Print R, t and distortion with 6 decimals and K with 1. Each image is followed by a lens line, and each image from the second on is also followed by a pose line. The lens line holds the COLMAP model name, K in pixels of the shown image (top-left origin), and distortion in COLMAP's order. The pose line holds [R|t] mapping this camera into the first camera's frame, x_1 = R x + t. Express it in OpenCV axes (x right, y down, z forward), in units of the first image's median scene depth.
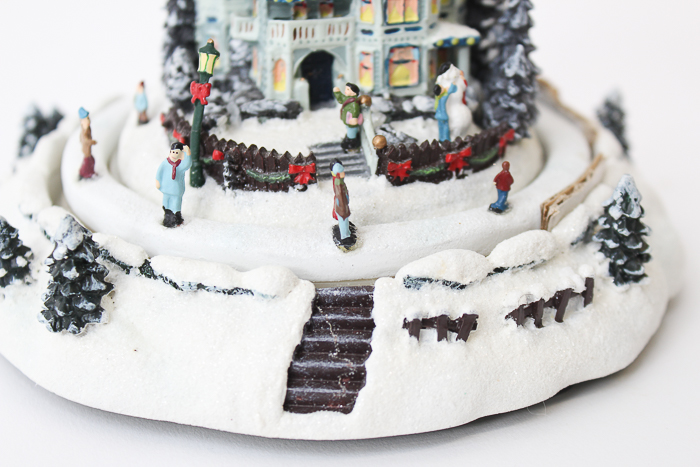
lens RADIAL K [[1209.4, 0, 351.8], [0, 1209.4, 231.6], [0, 0, 1]] dist [0.004351, 0.000000]
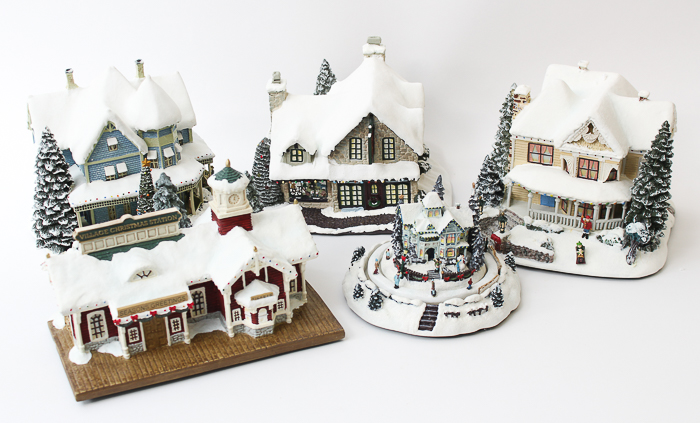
lens RADIAL K [[1093.4, 0, 349.5], [0, 1093.4, 185.4], [0, 0, 1]] dist [-0.021209, 0.000000]
pose [[0.990018, 0.054767, -0.129865, 0.190953], [-0.055049, 0.998483, 0.001424, -0.385624], [0.129746, 0.005739, 0.991531, -3.100297]]
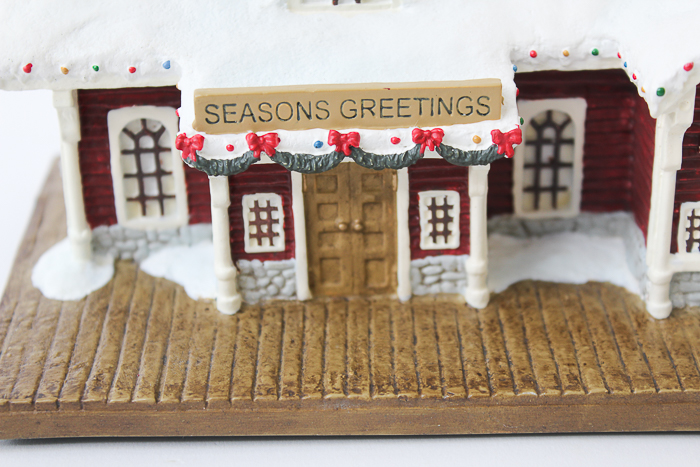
lens RADIAL K [[1423.5, 0, 354.4], [0, 1423.5, 235.4], [0, 0, 1]] dist [0.019803, 0.000000]
pose [[0.867949, 0.231172, -0.439573, -0.416784], [-0.218598, 0.972544, 0.079833, 0.081466], [0.445959, 0.026799, 0.894652, -0.455576]]
